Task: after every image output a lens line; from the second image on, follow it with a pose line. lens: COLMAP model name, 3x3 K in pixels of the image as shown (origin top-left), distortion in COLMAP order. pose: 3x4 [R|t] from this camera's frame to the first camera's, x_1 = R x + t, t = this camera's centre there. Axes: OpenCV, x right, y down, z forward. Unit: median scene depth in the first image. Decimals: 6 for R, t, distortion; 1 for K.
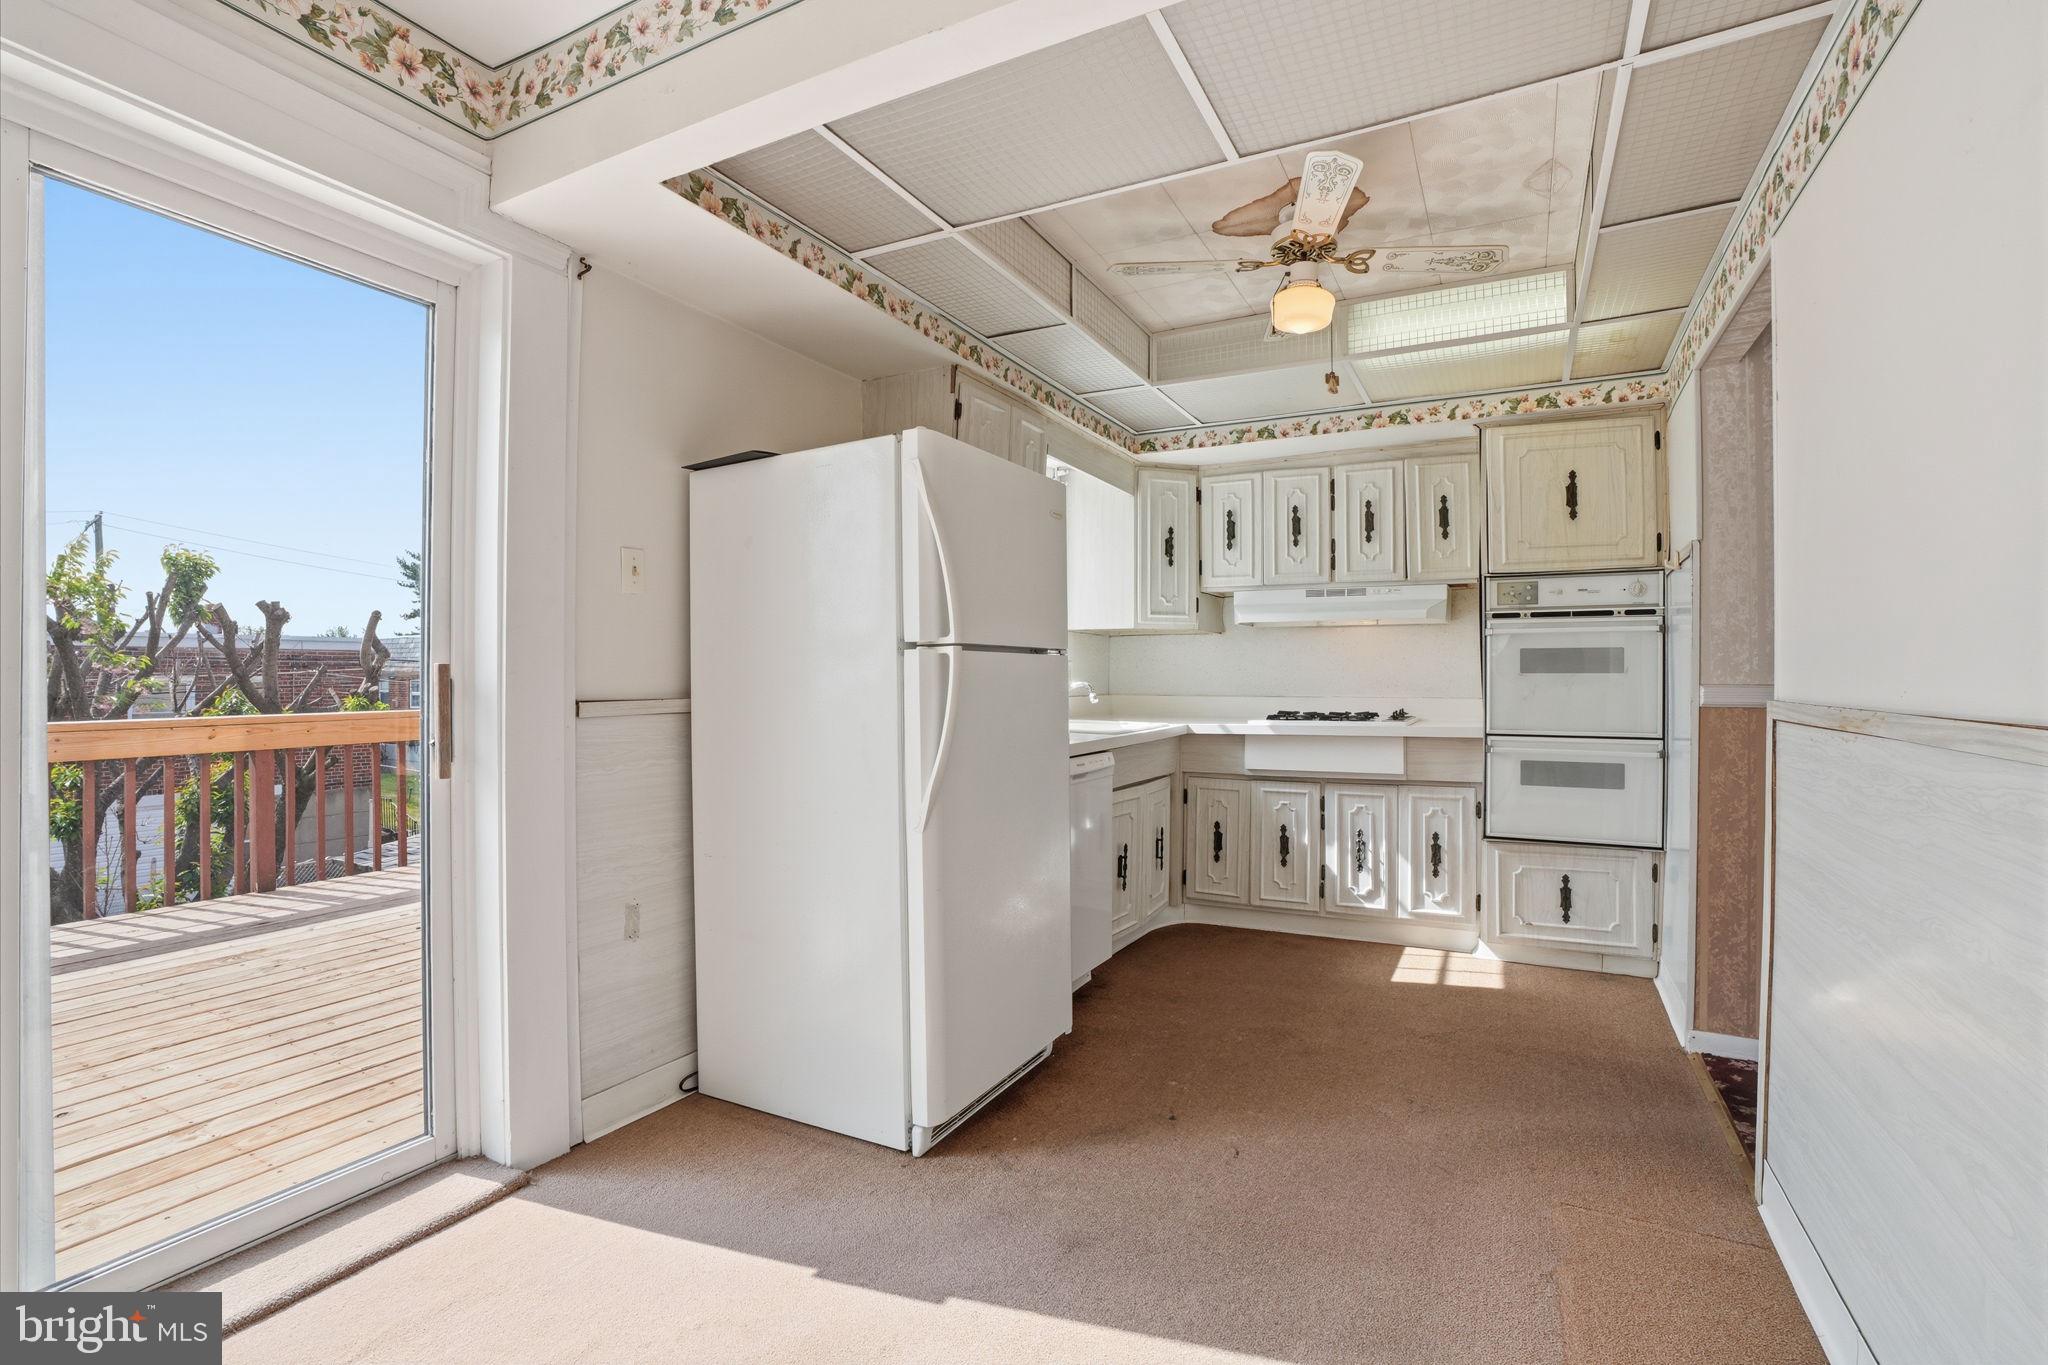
lens RADIAL K [[938.9, 0, 1018.5], [0, 938.9, 679.3], [0, 0, 1]] dist [-0.071650, 0.027272]
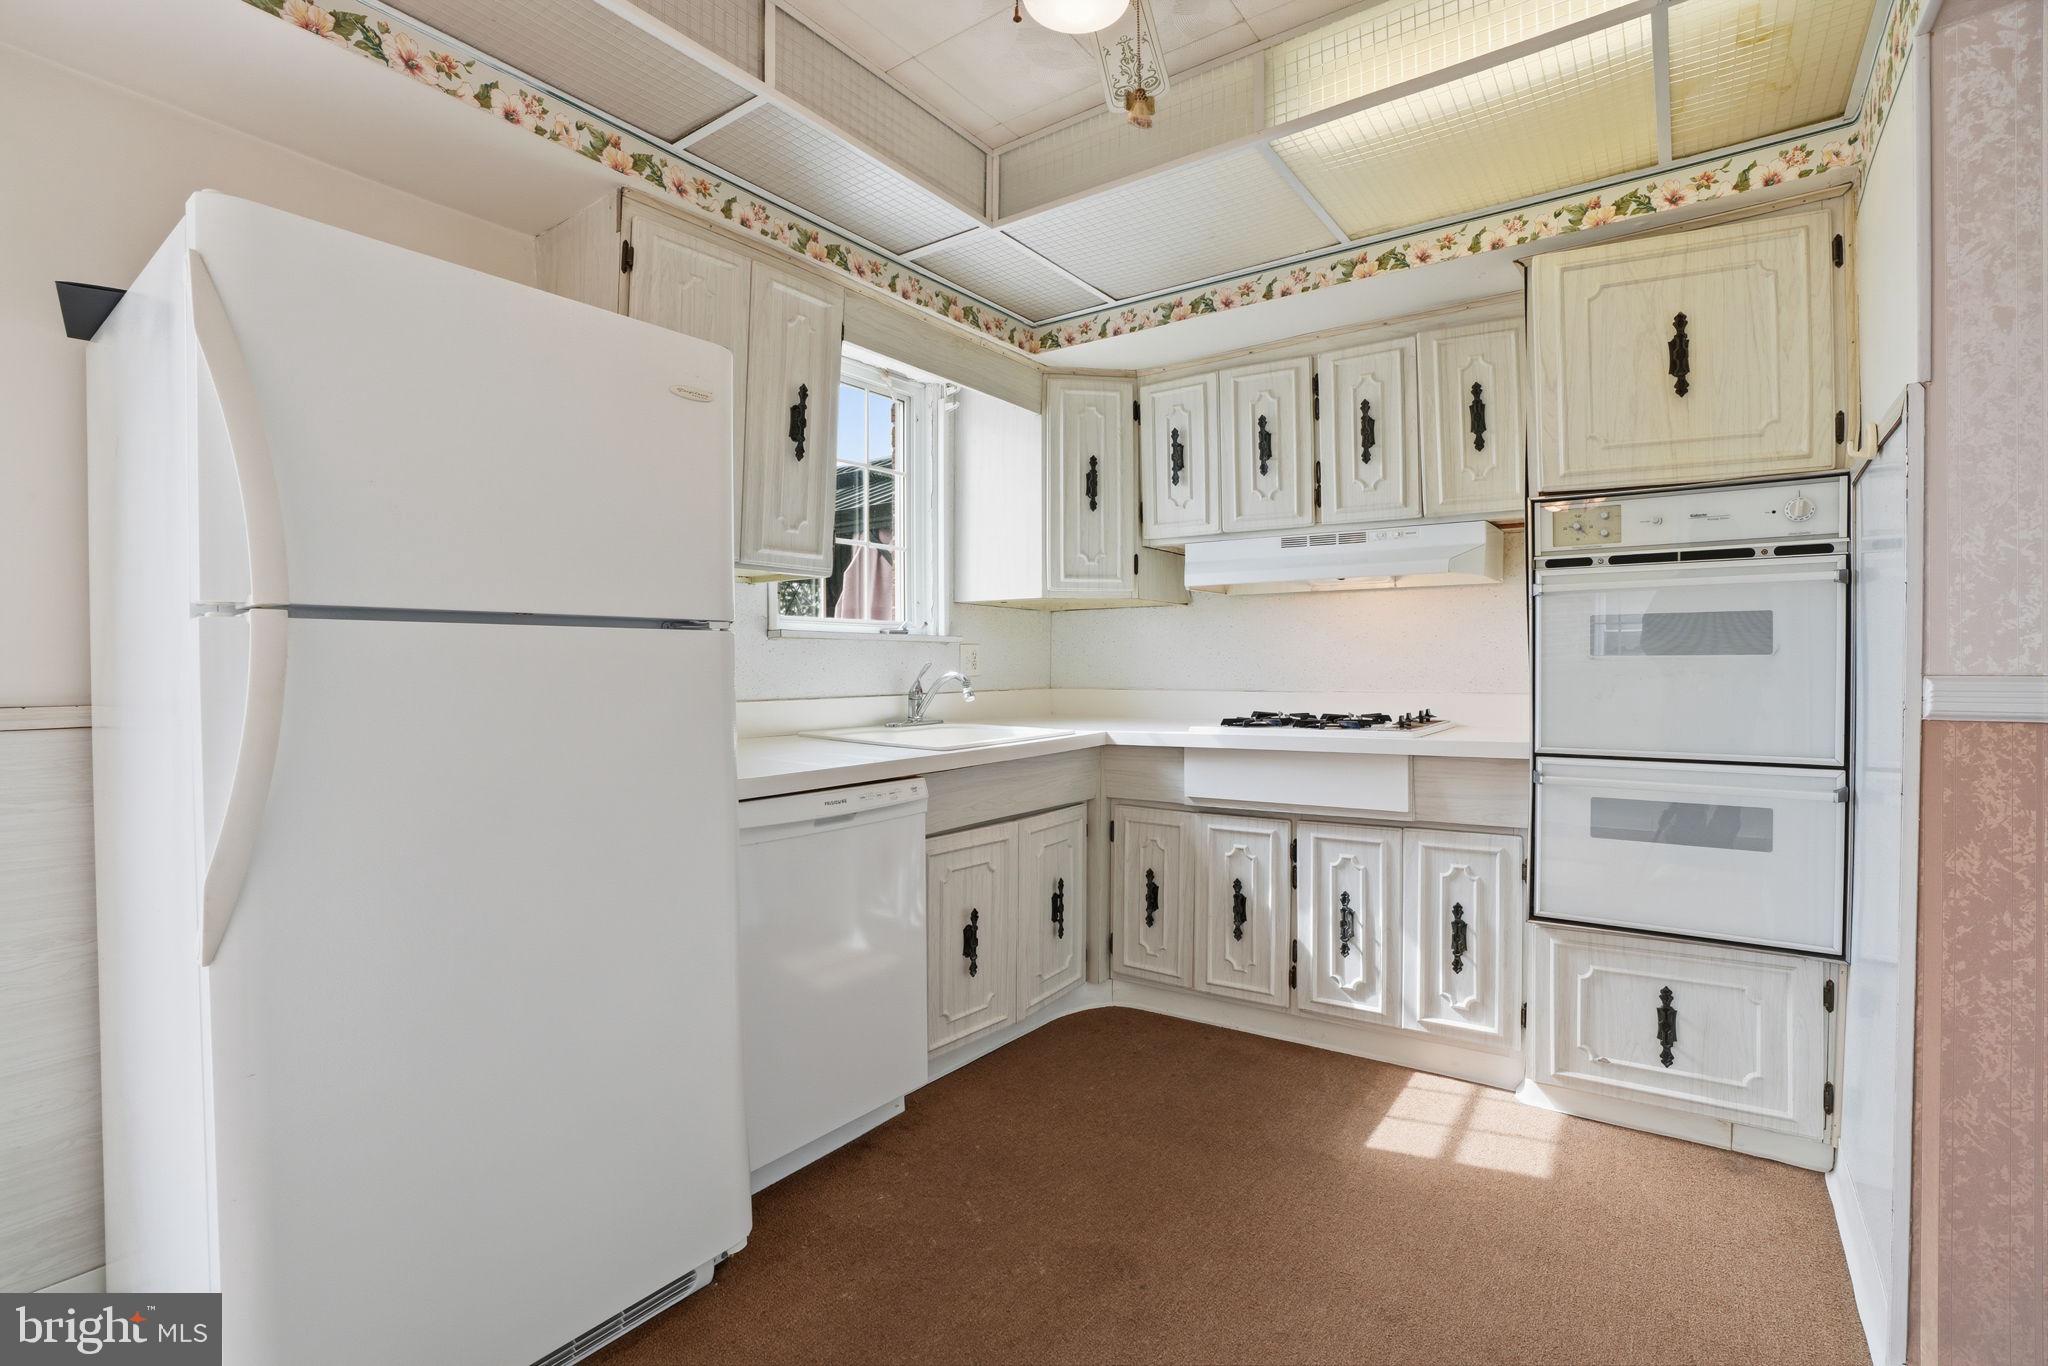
lens RADIAL K [[938.9, 0, 1018.5], [0, 938.9, 679.8], [0, 0, 1]] dist [-0.071650, 0.027272]
pose [[0.990736, -0.004111, -0.135740, 0.261226], [0.005928, 0.999898, 0.012990, -0.000629], [0.135673, -0.013674, 0.990659, 0.358669]]
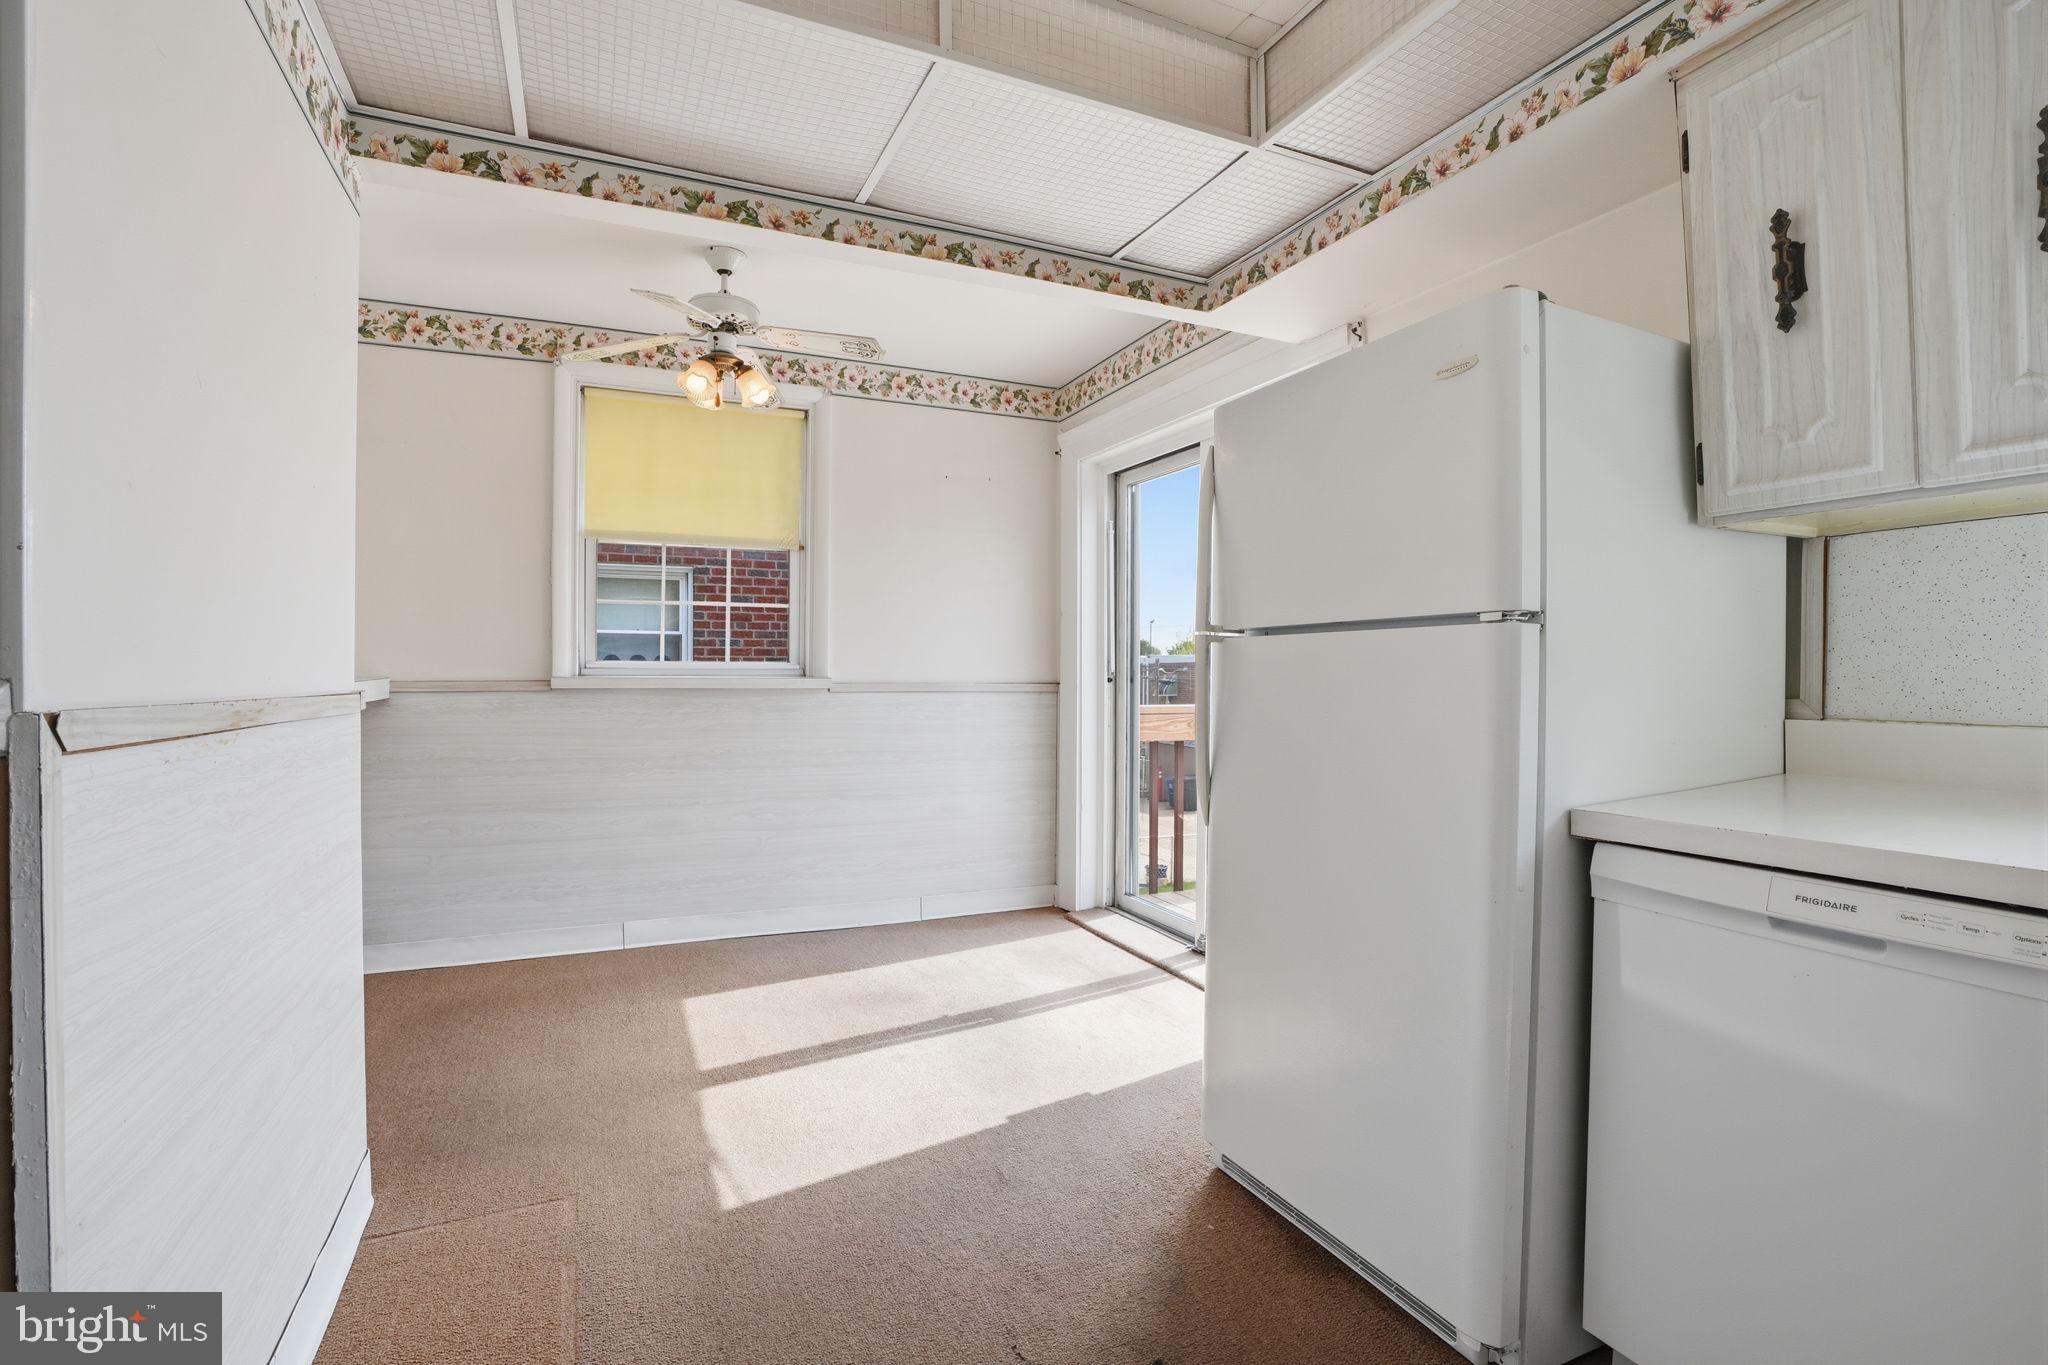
lens RADIAL K [[938.9, 0, 1018.5], [0, 938.9, 679.3], [0, 0, 1]] dist [-0.071650, 0.027272]
pose [[-0.604004, 0.002126, -0.796978, 0.501297], [-0.002783, 0.999985, 0.004777, 0.003114], [0.796976, 0.005103, -0.603989, 0.904365]]
